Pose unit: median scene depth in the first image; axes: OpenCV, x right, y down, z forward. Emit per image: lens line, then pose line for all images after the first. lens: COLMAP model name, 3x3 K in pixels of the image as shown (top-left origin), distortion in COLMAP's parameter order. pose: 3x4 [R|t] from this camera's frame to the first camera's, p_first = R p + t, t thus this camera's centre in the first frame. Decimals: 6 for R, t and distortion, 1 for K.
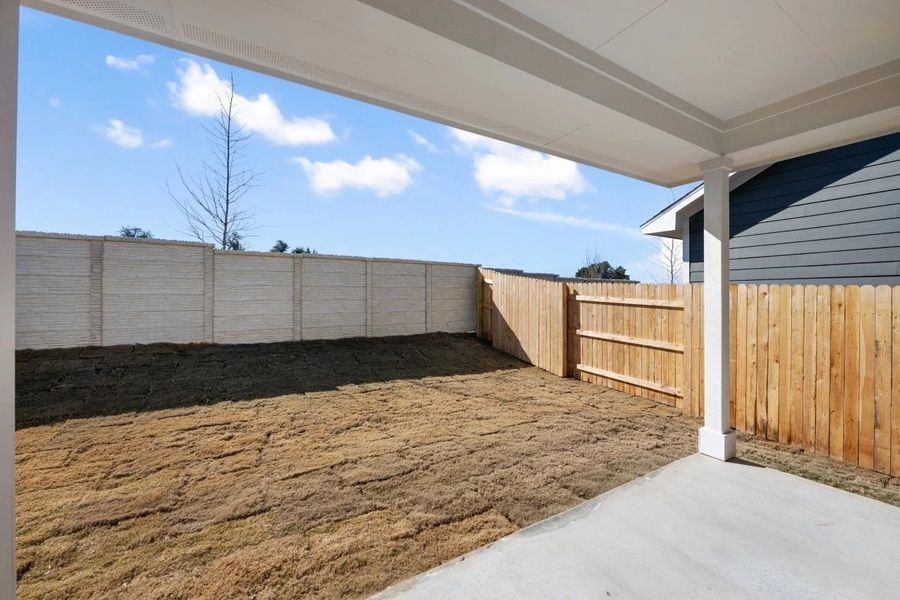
lens RADIAL K [[359.9, 0, 449.8], [0, 359.9, 296.5], [0, 0, 1]] dist [0.001010, 0.001693]
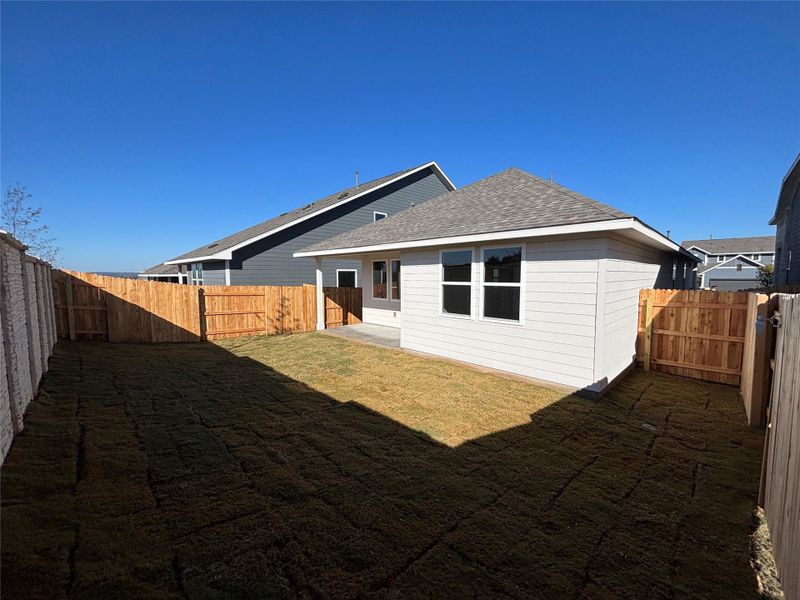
lens RADIAL K [[322.1, 0, 401.0], [0, 322.1, 300.0], [0, 0, 1]] dist [0.011758, -0.000275]
pose [[-0.237762, -0.078994, 0.968106, -1.586448], [0.002079, 0.996644, 0.081833, -0.107804], [-0.971321, 0.021469, -0.236800, 0.524414]]
